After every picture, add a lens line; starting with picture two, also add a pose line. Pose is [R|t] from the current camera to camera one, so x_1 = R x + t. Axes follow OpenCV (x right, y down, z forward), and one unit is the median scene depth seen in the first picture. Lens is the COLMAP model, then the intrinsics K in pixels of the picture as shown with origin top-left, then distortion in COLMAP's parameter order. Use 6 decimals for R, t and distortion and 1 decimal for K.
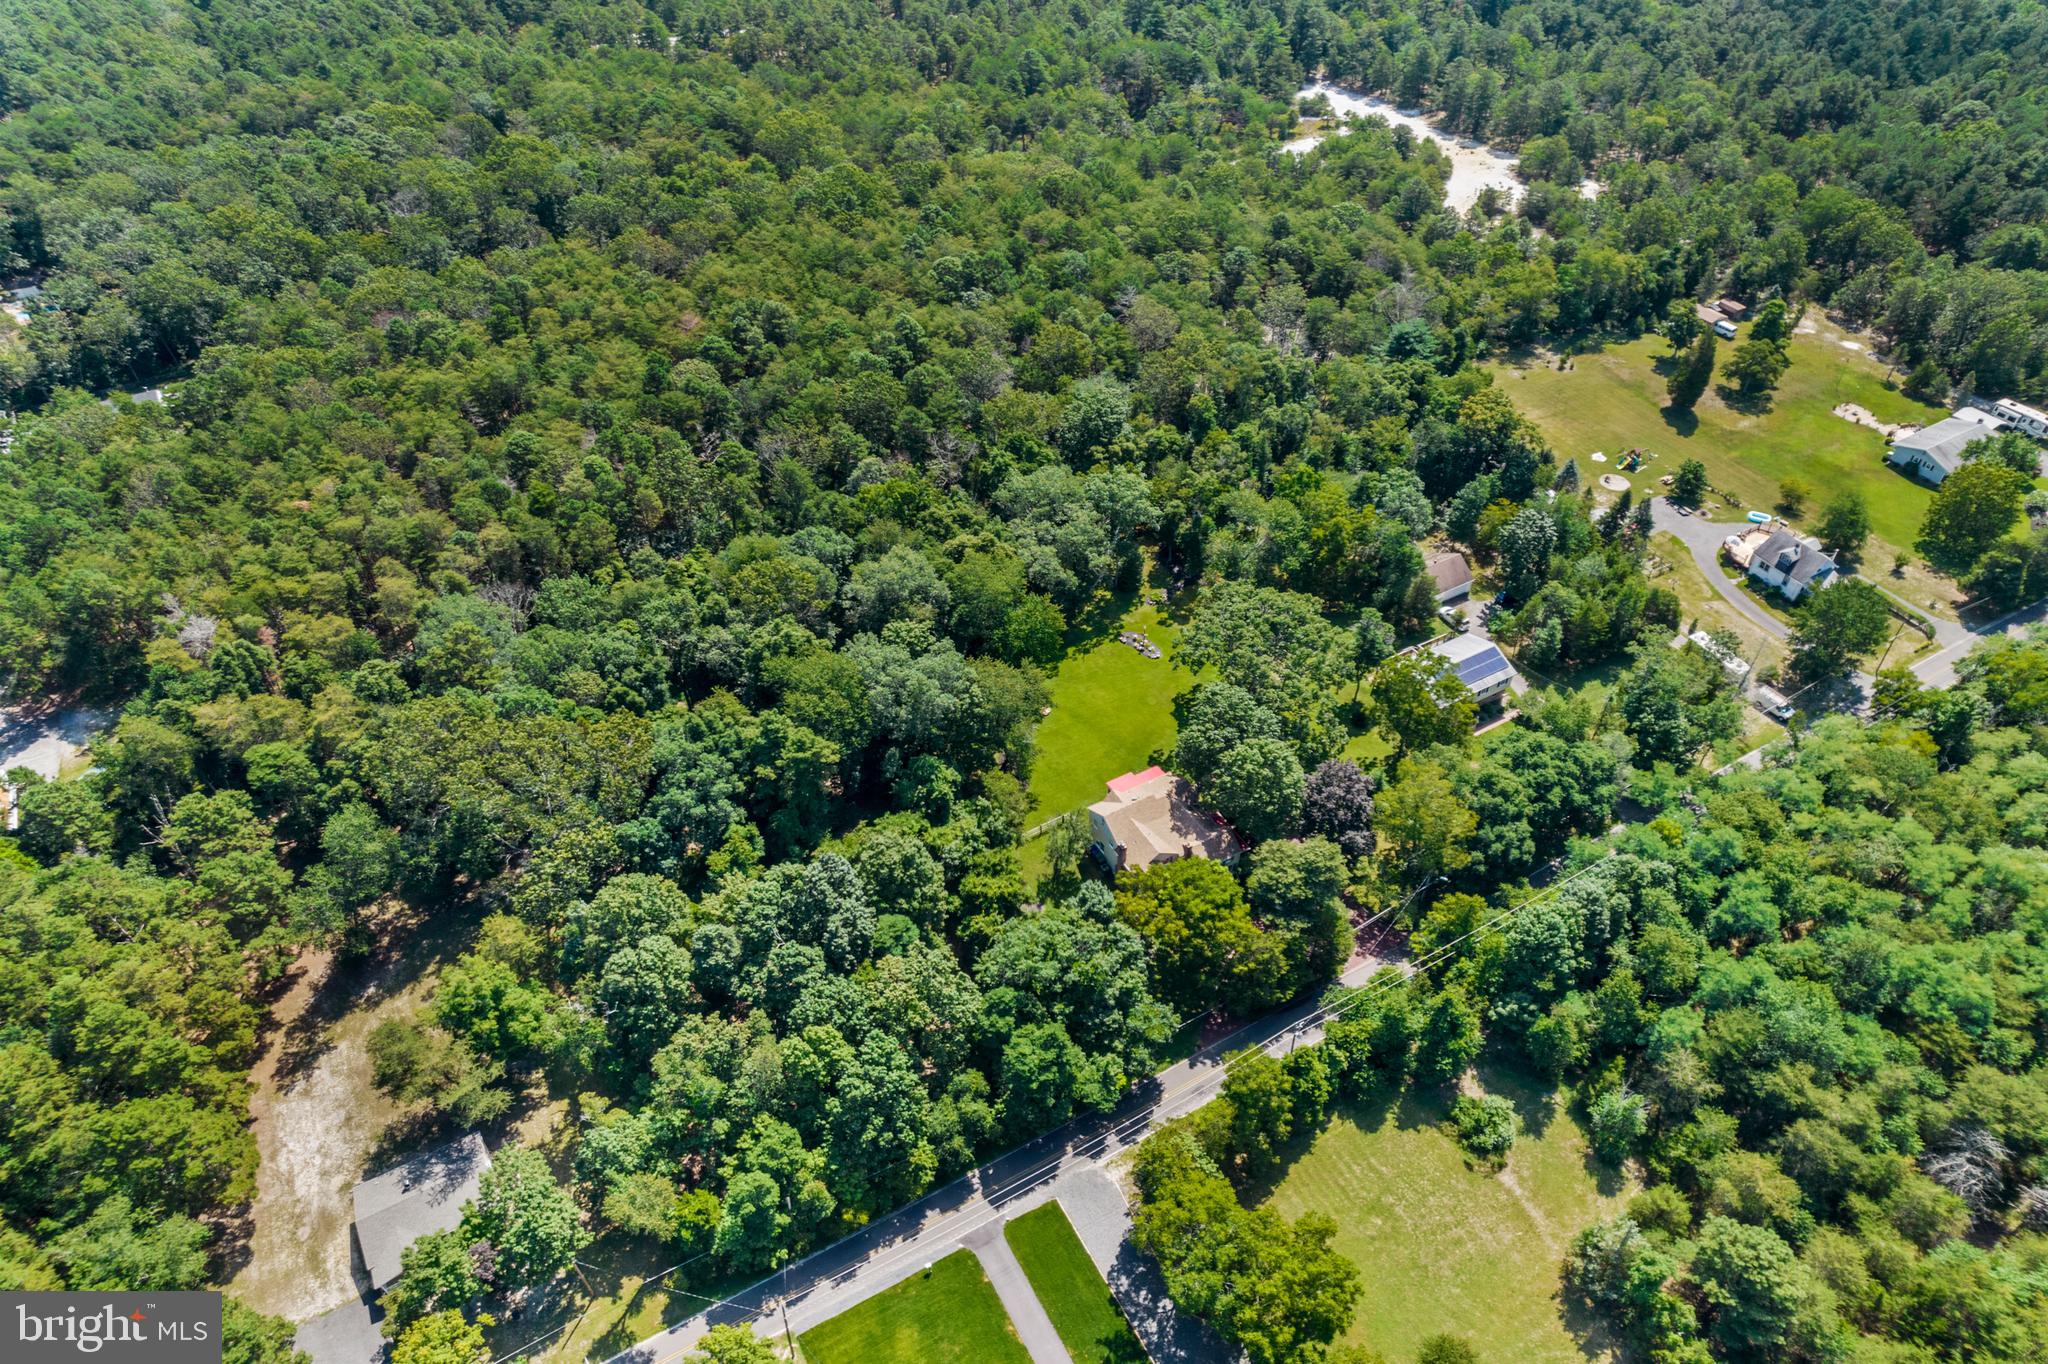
lens RADIAL K [[1304.6, 0, 1016.2], [0, 1304.6, 686.0], [0, 0, 1]] dist [-0.051524, 0.039117]
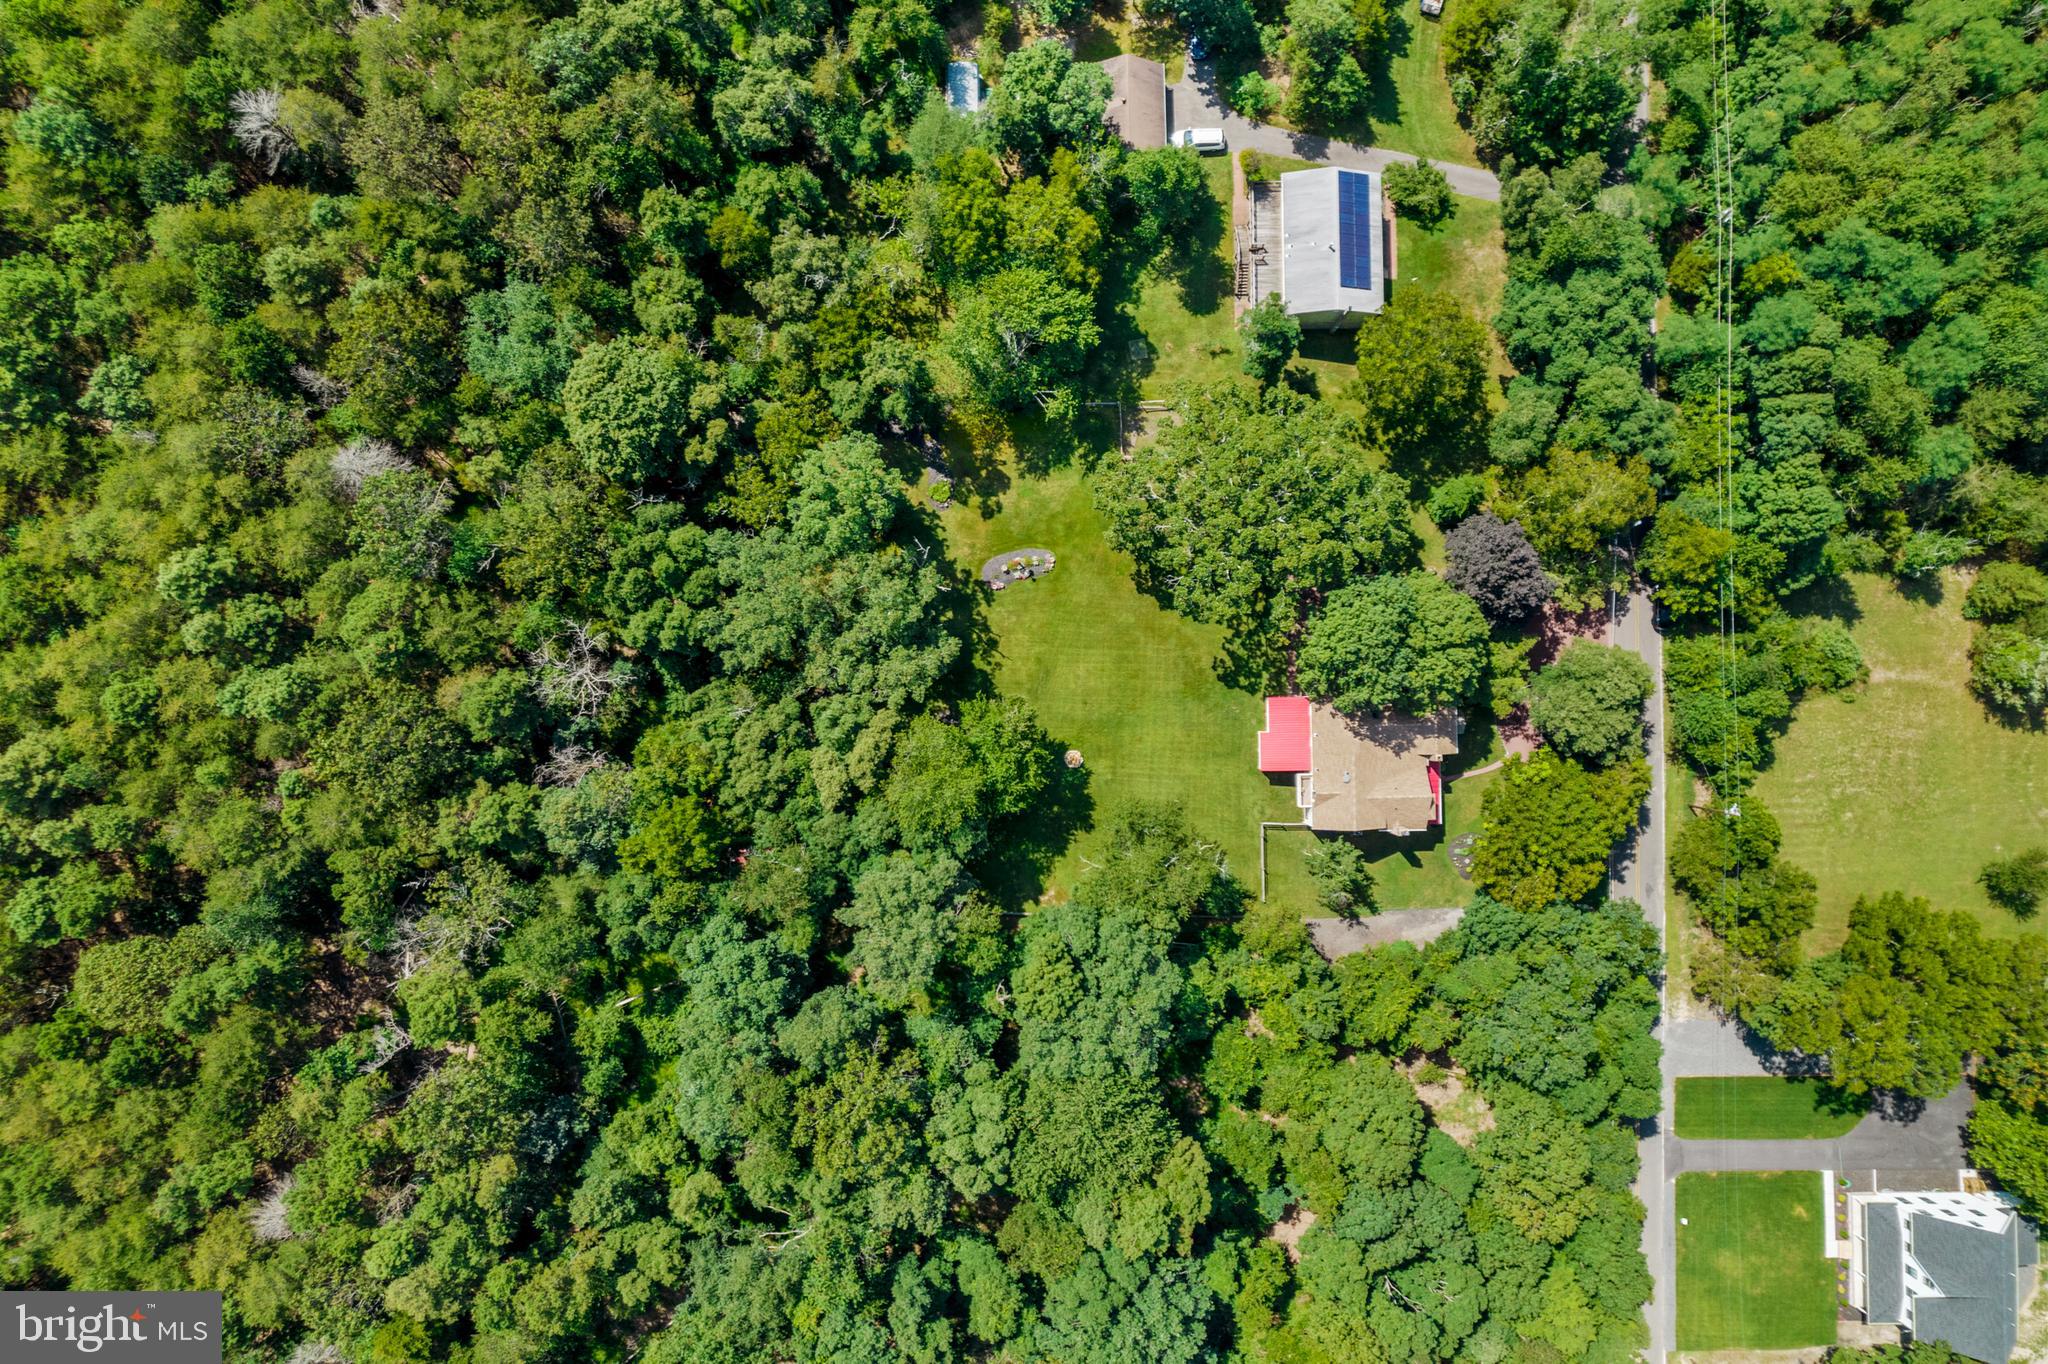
lens RADIAL K [[1304.6, 0, 1025.8], [0, 1304.6, 678.6], [0, 0, 1]] dist [-0.051524, 0.039117]
pose [[0.469742, -0.882590, 0.019428, 0.040946], [0.605554, 0.338152, 0.720387, -0.642713], [-0.642376, -0.326632, 0.693300, 0.633881]]
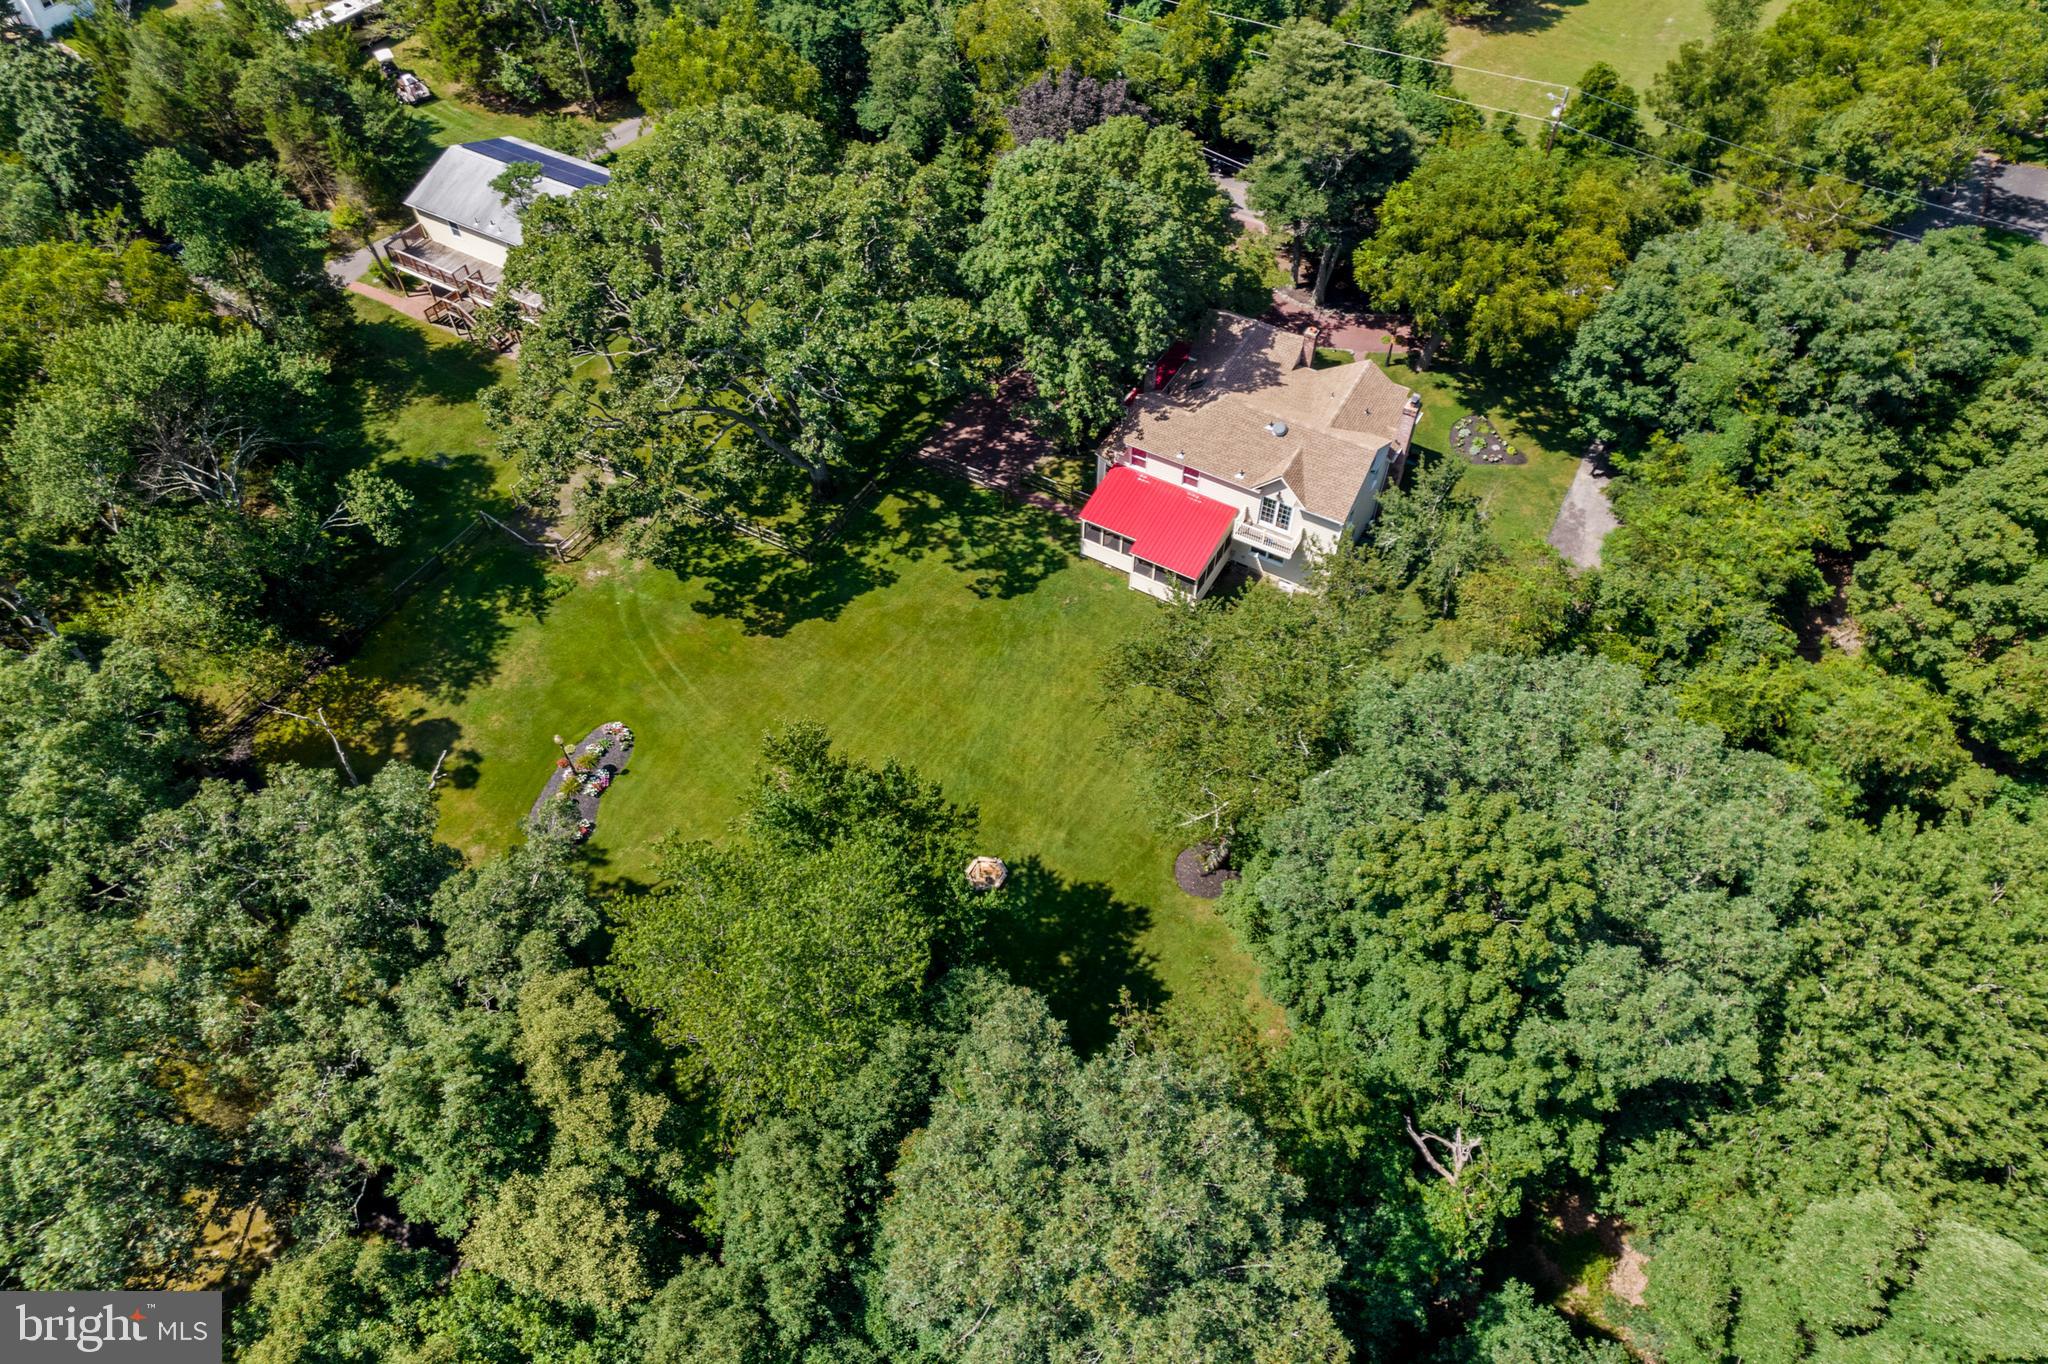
lens RADIAL K [[1304.6, 0, 1030.5], [0, 1304.6, 673.5], [0, 0, 1]] dist [-0.051524, 0.039117]
pose [[-0.512686, -0.656374, 0.553468, -0.155634], [0.596495, 0.191352, 0.779473, -0.282820], [-0.617533, 0.729766, 0.293420, 1.034501]]
